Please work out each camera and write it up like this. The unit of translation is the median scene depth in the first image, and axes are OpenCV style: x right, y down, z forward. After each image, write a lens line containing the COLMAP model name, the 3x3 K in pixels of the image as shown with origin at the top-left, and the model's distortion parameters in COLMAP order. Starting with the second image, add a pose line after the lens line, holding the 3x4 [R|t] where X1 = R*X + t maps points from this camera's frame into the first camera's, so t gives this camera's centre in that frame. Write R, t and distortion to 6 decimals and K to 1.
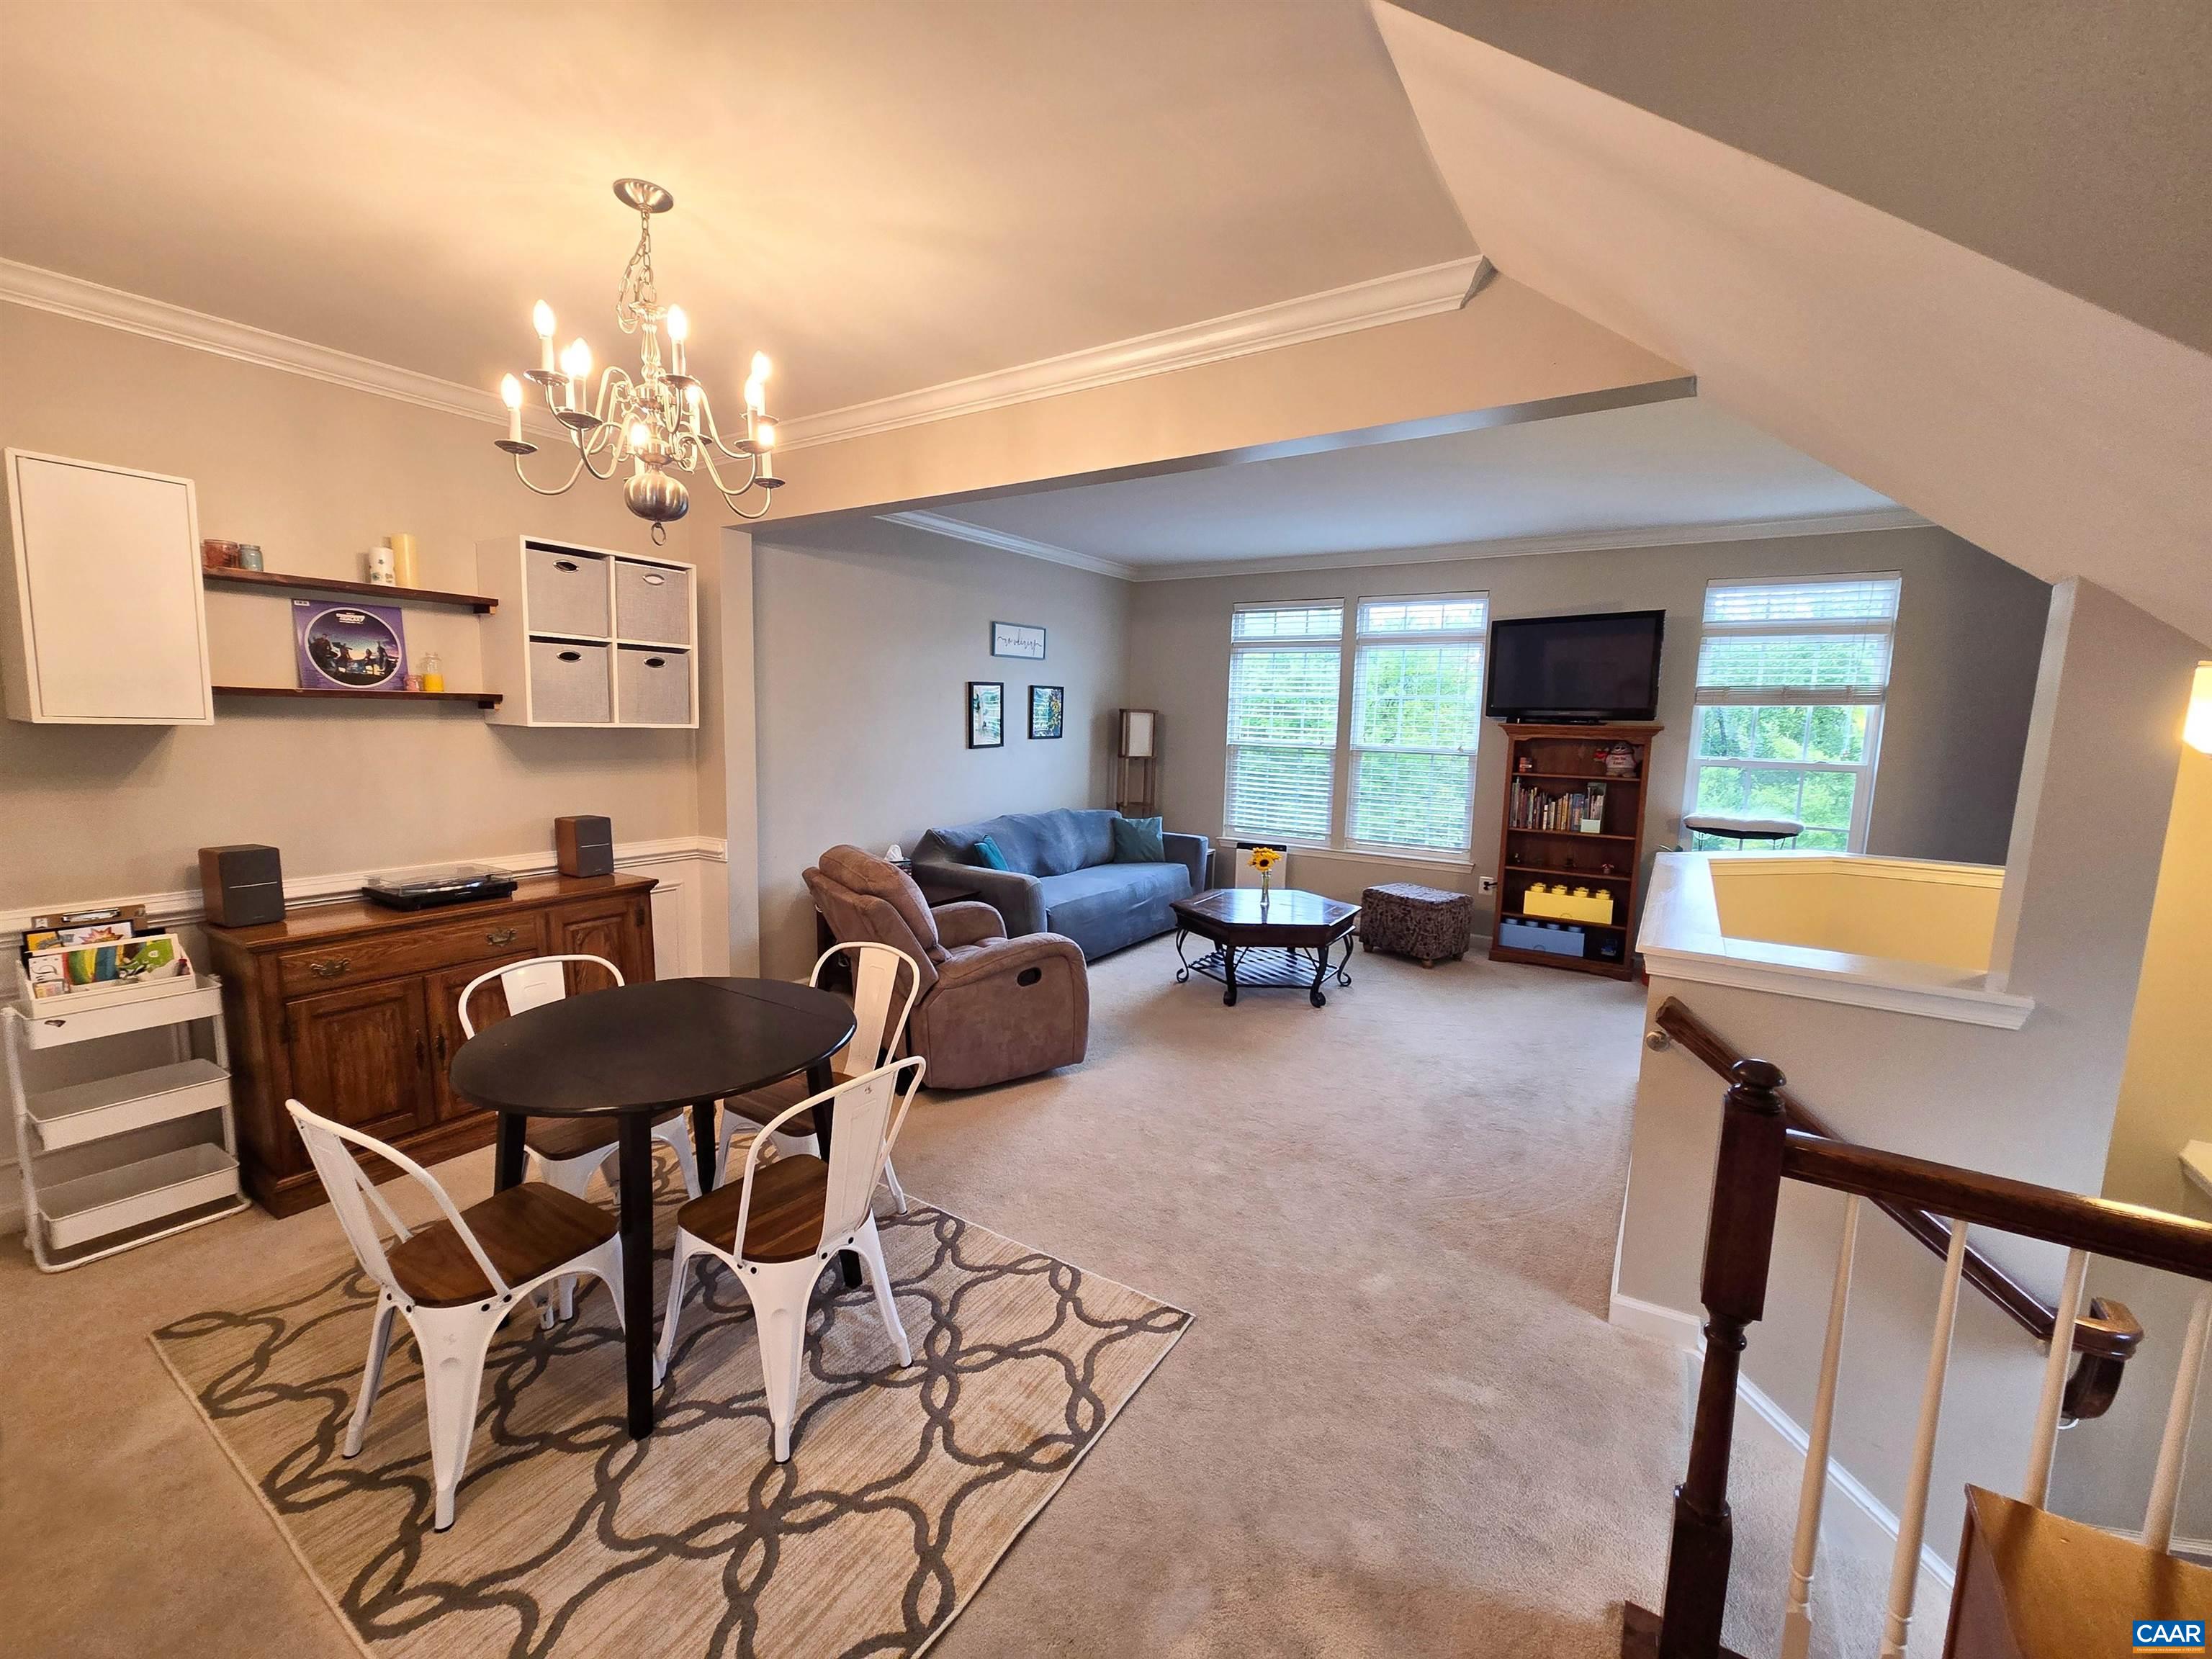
lens RADIAL K [[906.0, 0, 1100.9], [0, 906.0, 826.3], [0, 0, 1]] dist [-0.000948, -0.000107]
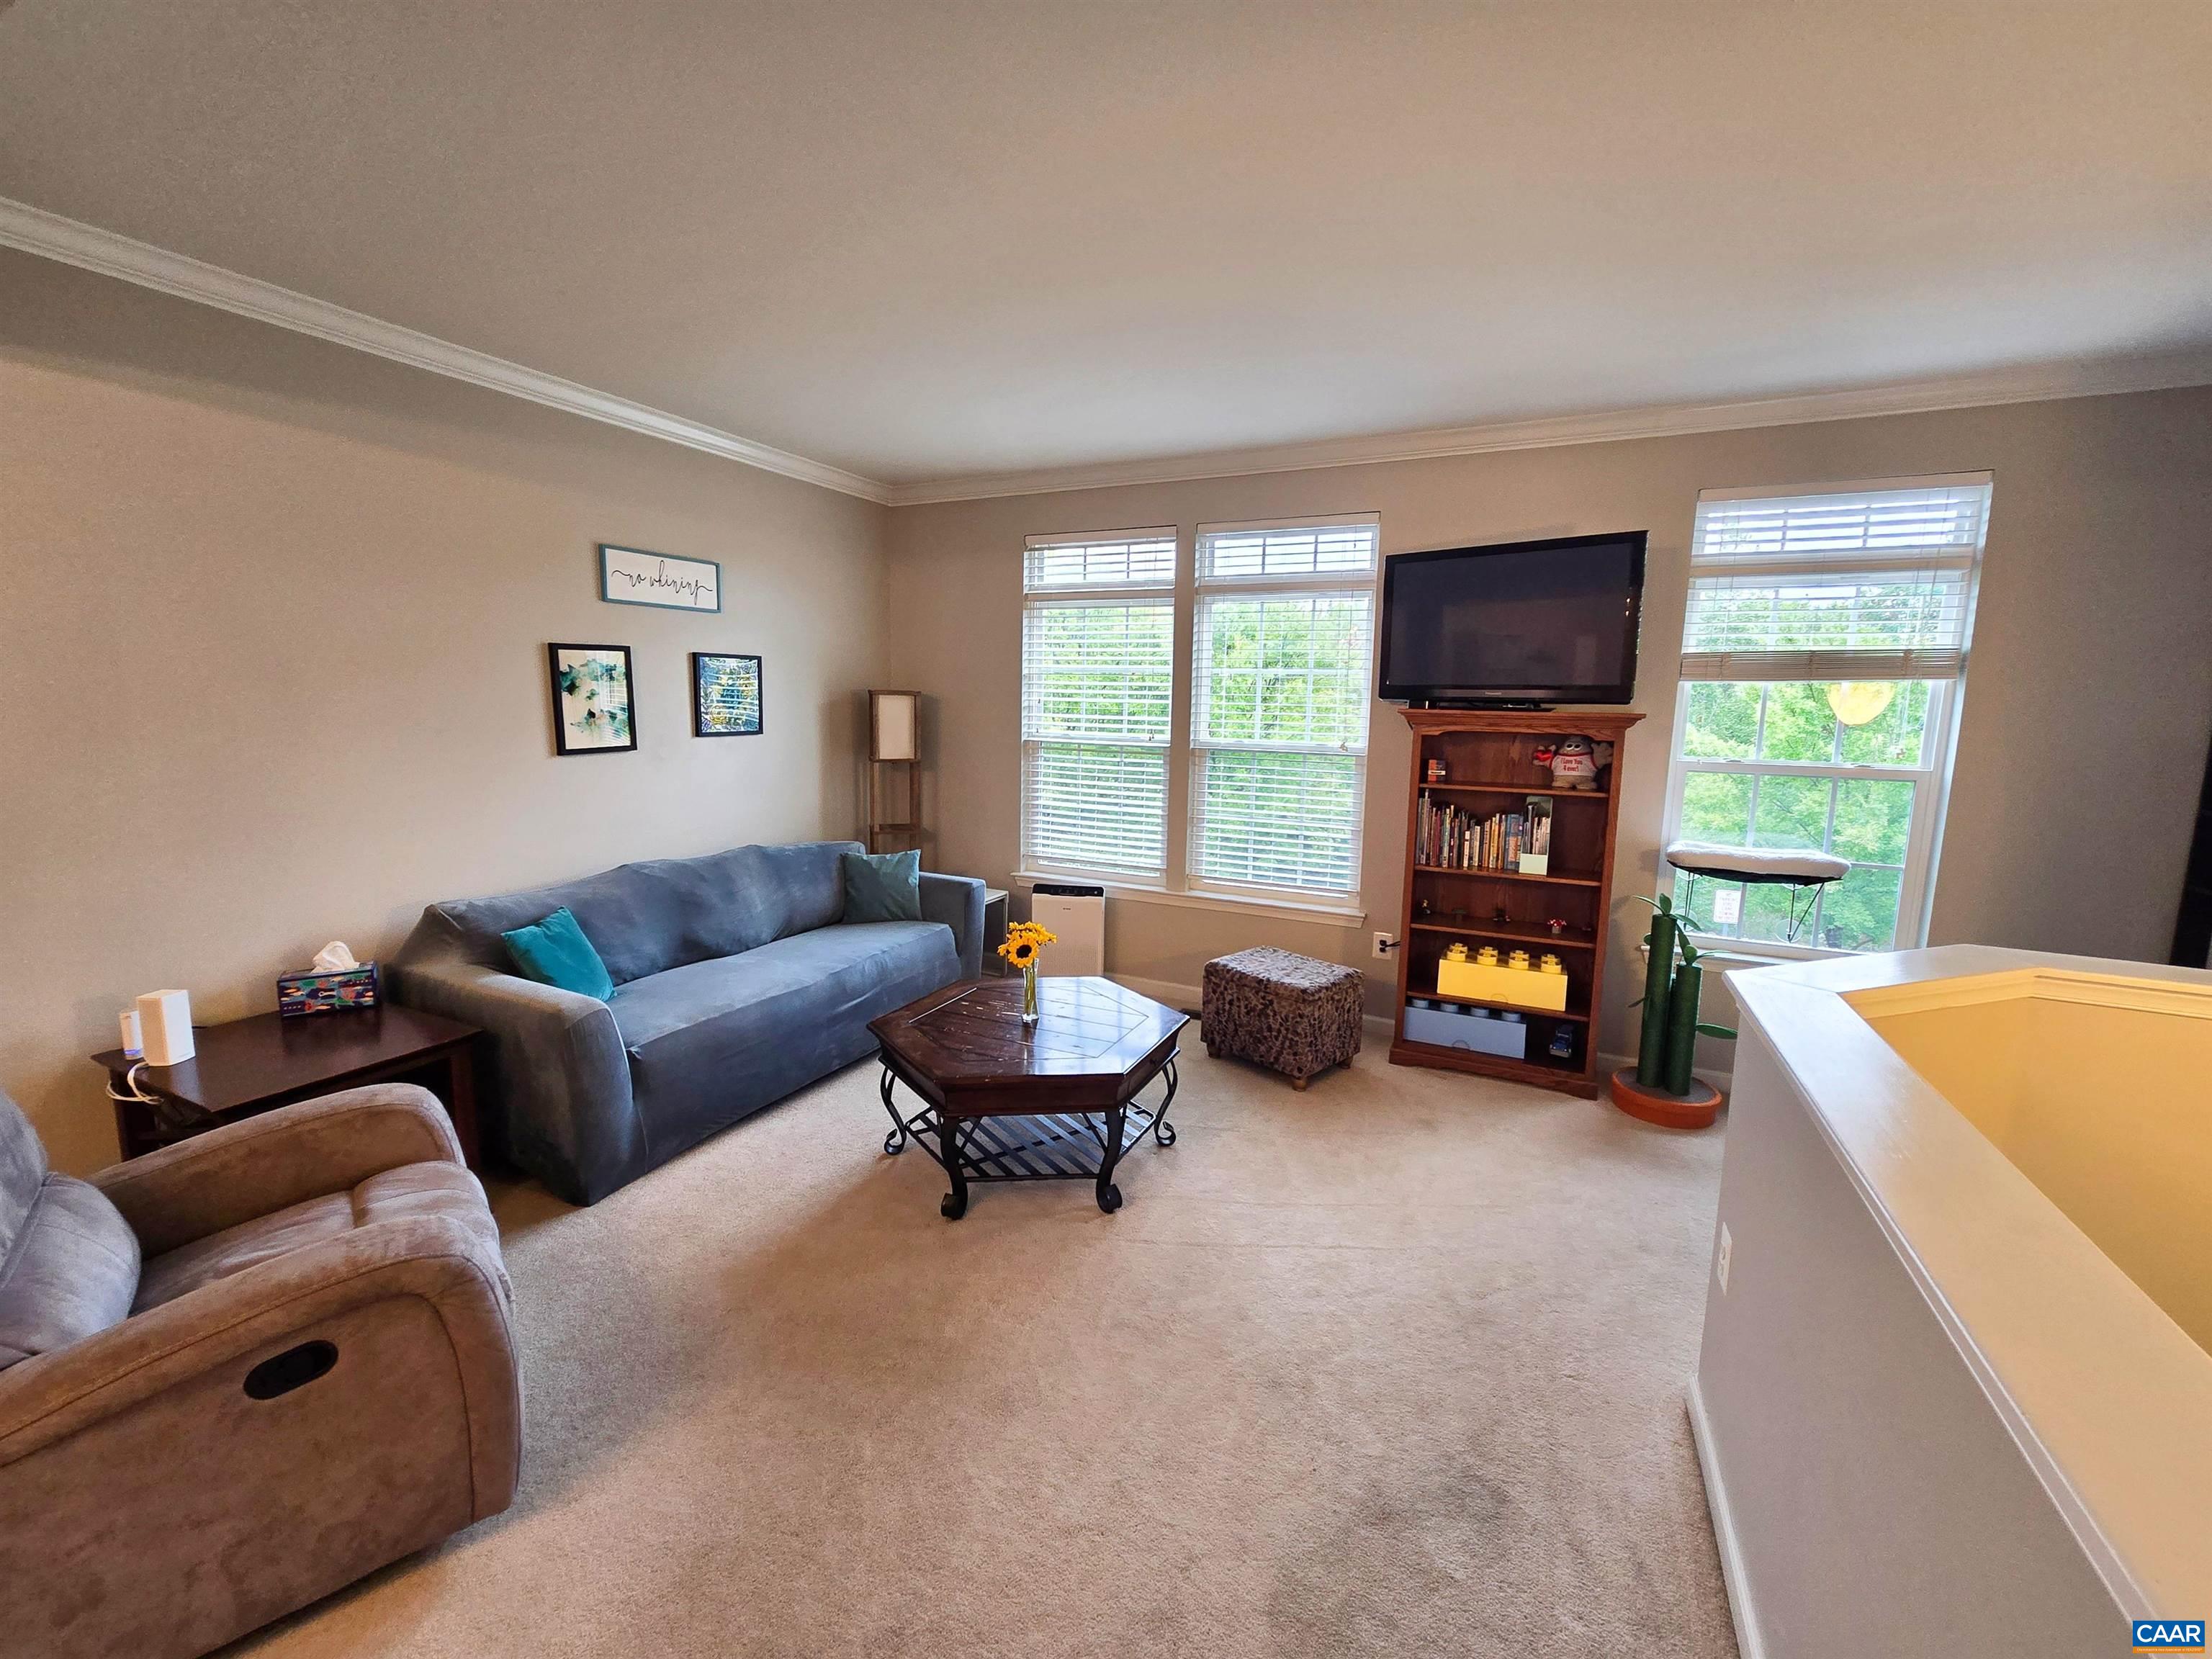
lens RADIAL K [[906.0, 0, 1119.6], [0, 906.0, 828.1], [0, 0, 1]] dist [-0.000948, -0.000107]
pose [[0.991095, -0.021844, 0.131356, 0.146022], [0.019278, 0.999598, 0.020777, -0.043902], [-0.131757, -0.018059, 0.991118, 0.364130]]
